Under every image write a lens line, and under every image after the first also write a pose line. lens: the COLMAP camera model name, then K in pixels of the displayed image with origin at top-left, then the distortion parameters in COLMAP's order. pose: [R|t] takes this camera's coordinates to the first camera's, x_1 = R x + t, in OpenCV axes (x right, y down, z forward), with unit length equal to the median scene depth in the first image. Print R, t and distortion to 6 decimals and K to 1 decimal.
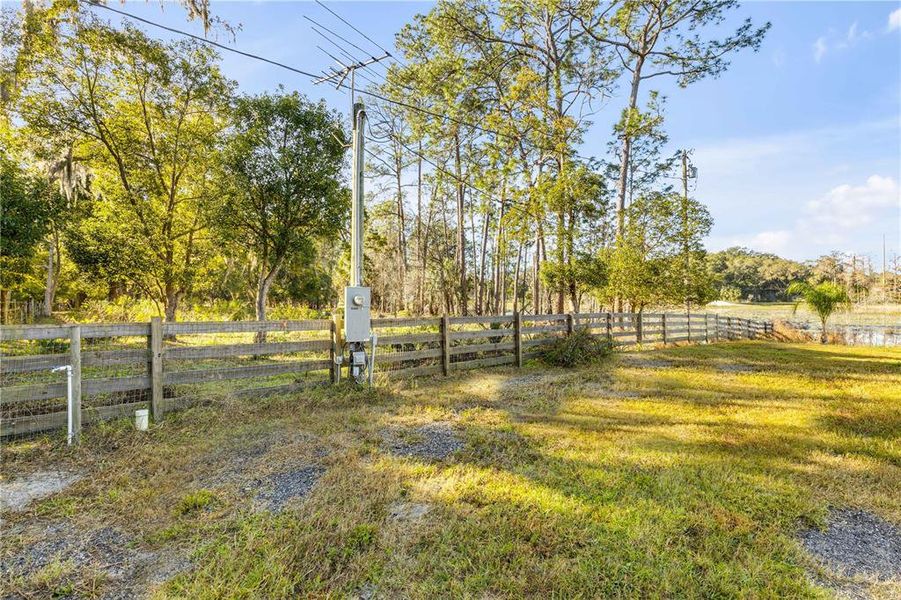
lens RADIAL K [[399.6, 0, 450.5], [0, 399.6, 300.0], [0, 0, 1]] dist [0.000255, -0.000219]
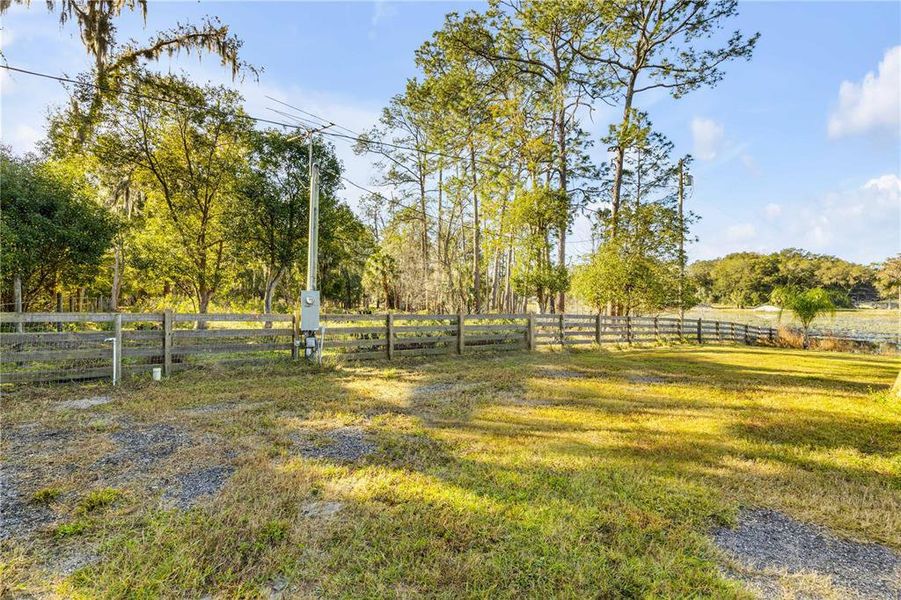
lens RADIAL K [[404.6, 0, 450.5], [0, 404.6, 300.0], [0, 0, 1]] dist [0.001842, -0.000046]
pose [[0.994977, 0.013636, -0.099168, 0.169151], [-0.013825, 0.999904, -0.001221, -0.002578], [0.099141, 0.002586, 0.995070, -0.151101]]
